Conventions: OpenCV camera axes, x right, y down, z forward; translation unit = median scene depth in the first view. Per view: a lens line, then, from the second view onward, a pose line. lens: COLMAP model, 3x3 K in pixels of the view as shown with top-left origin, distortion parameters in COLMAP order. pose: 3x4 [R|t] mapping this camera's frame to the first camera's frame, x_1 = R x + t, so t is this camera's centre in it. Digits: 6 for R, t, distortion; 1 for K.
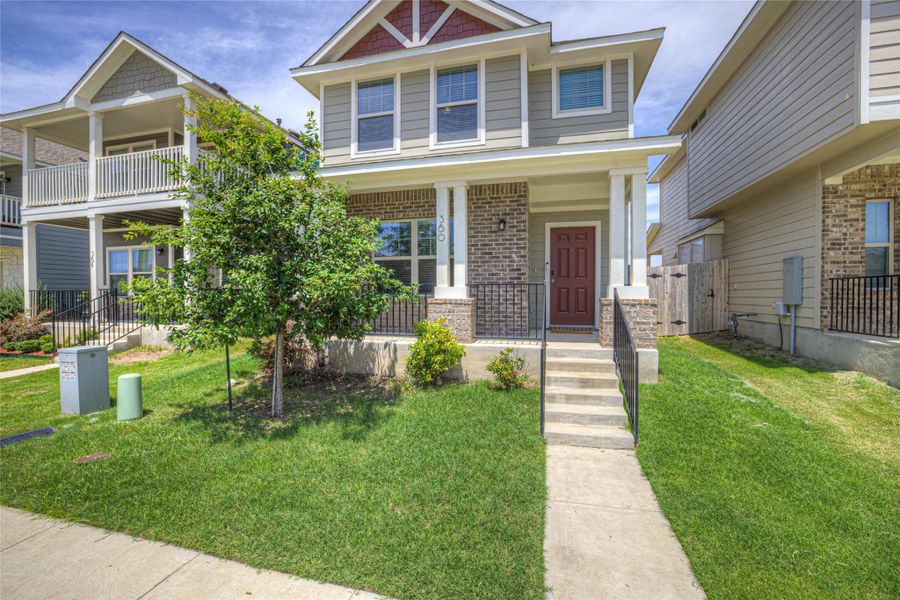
lens RADIAL K [[383.7, 0, 445.7], [0, 383.7, 295.2], [0, 0, 1]] dist [-0.027335, 0.007743]
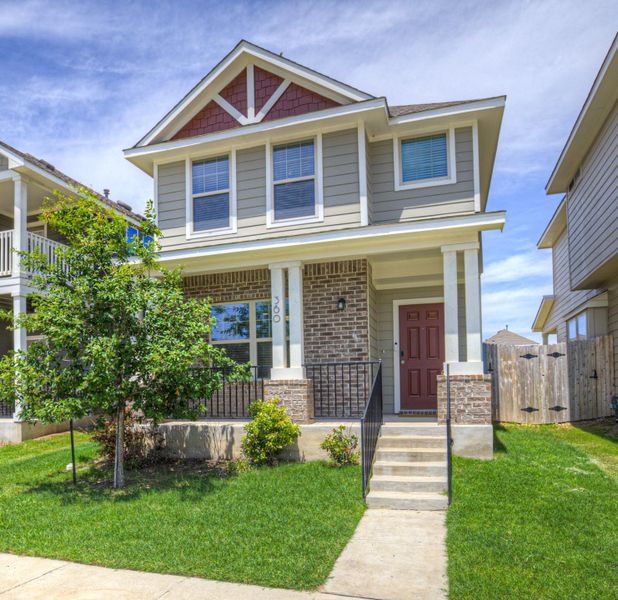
lens RADIAL K [[491.2, 0, 281.6], [0, 491.2, 379.3], [0, 0, 1]] dist [-0.012424, -0.017663]
pose [[0.998052, -0.017878, -0.059772, 0.073904], [0.016066, 0.999401, -0.030652, 0.045309], [0.060284, 0.029632, 0.997741, -0.259183]]
